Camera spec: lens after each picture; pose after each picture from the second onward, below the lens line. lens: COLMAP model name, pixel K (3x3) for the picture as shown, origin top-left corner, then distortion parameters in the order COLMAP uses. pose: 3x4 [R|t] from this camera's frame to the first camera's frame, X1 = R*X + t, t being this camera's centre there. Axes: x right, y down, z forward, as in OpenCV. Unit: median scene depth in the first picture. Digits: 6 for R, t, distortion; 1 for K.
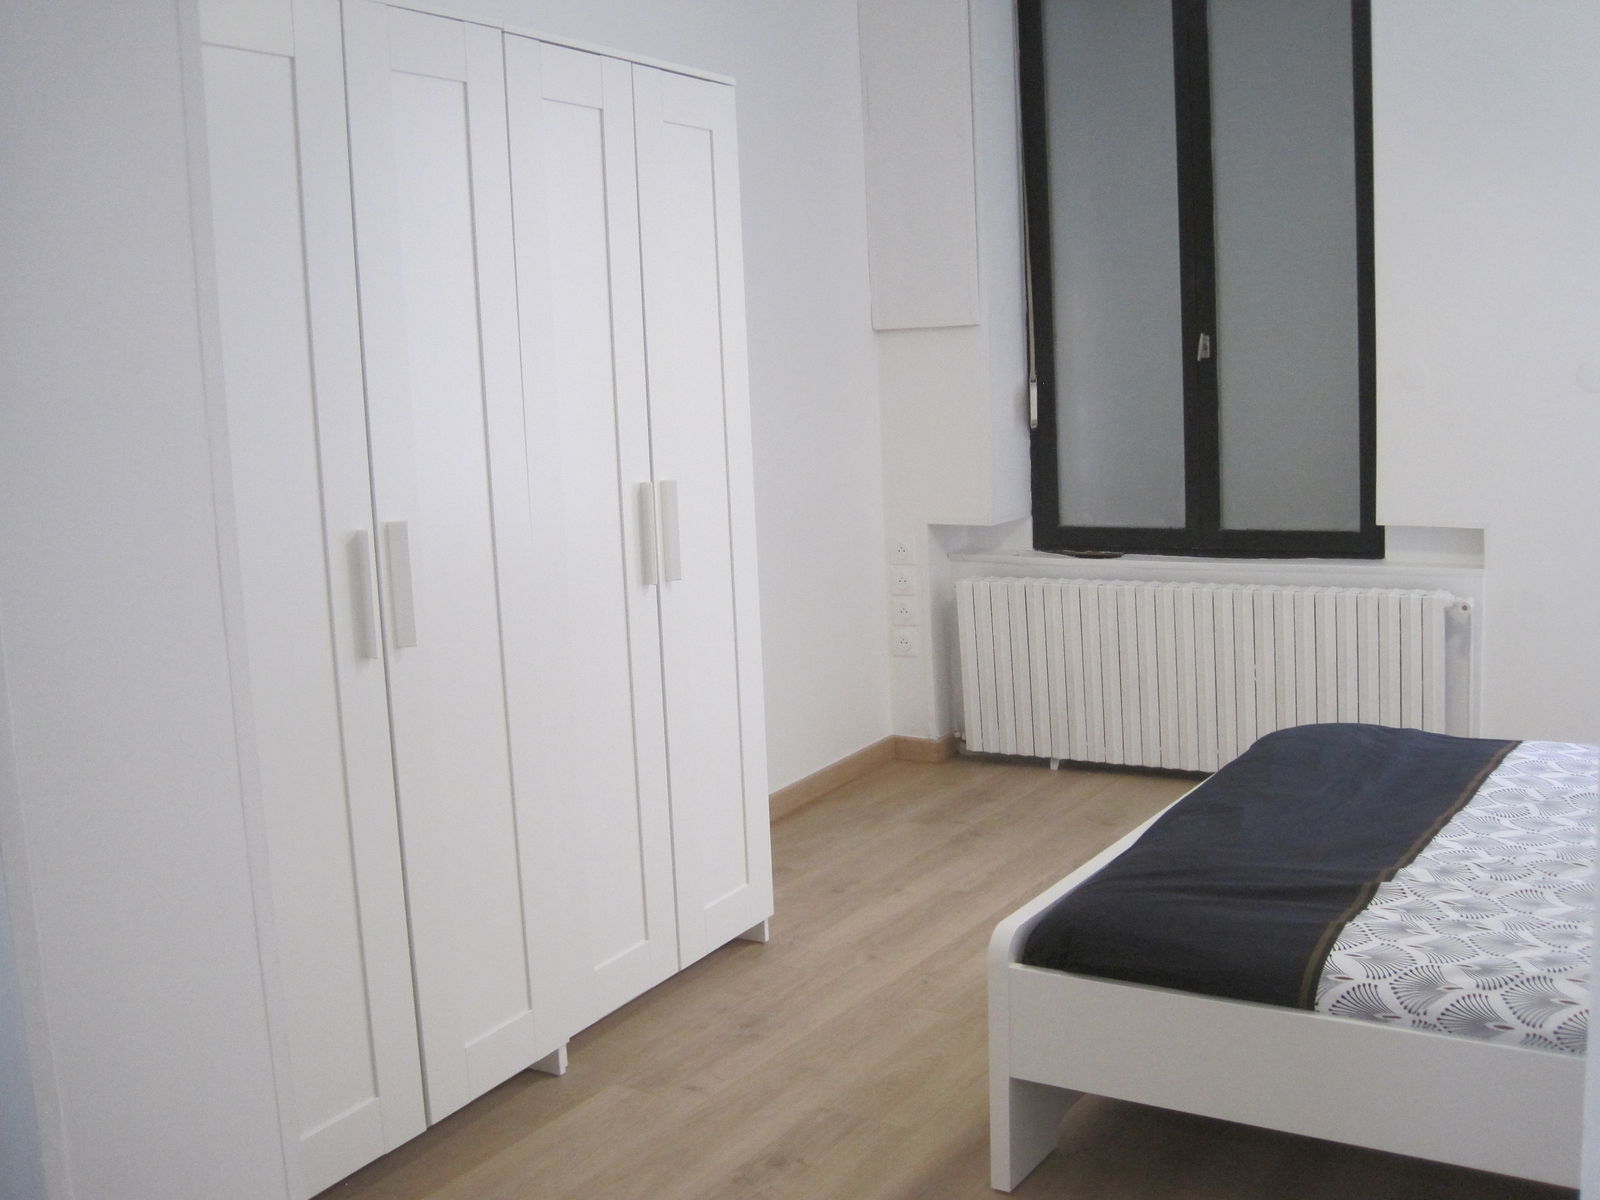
lens RADIAL K [[1590.7, 0, 800.0], [0, 1590.7, 600.0], [0, 0, 1]] dist [-0.228735, 0.226848]
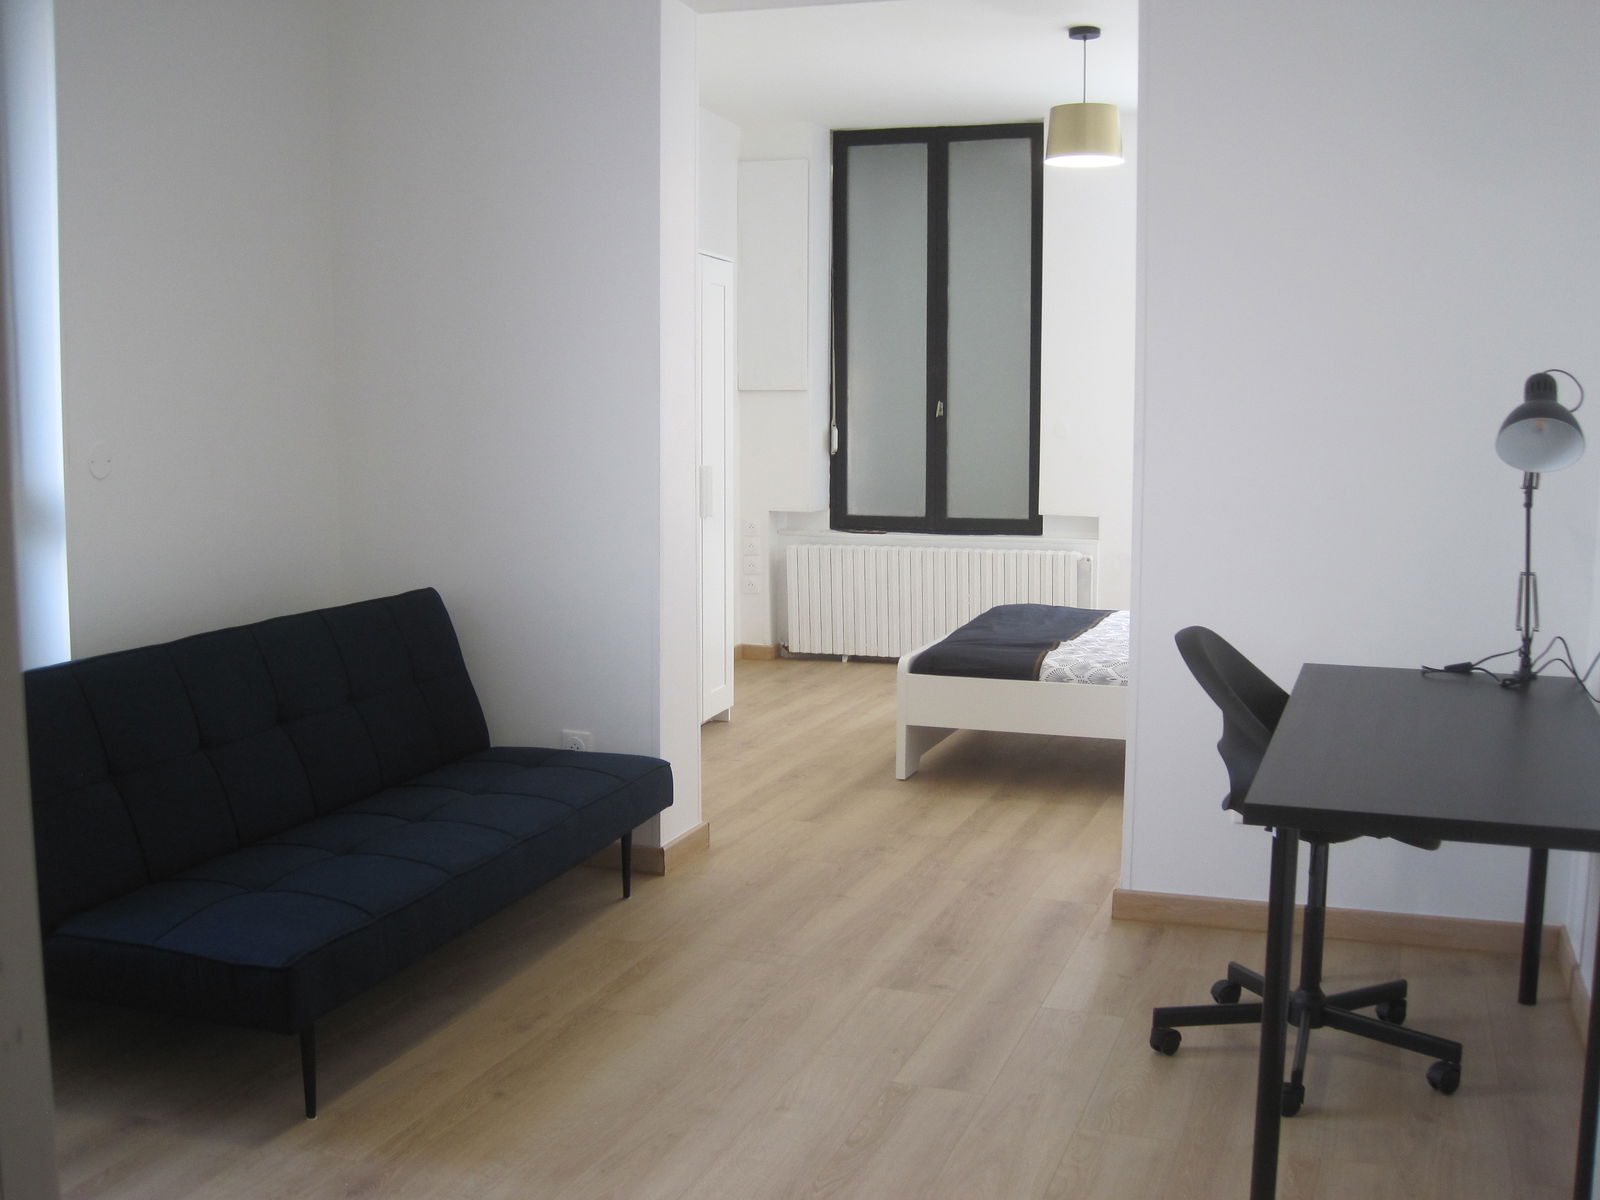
lens RADIAL K [[1590.7, 0, 800.0], [0, 1590.7, 600.0], [0, 0, 1]] dist [-0.228735, 0.226848]
pose [[0.971173, 0.019176, 0.237602, -0.291154], [-0.011372, 0.999351, -0.034171, 0.104922], [-0.238103, 0.030484, 0.970761, -0.622407]]
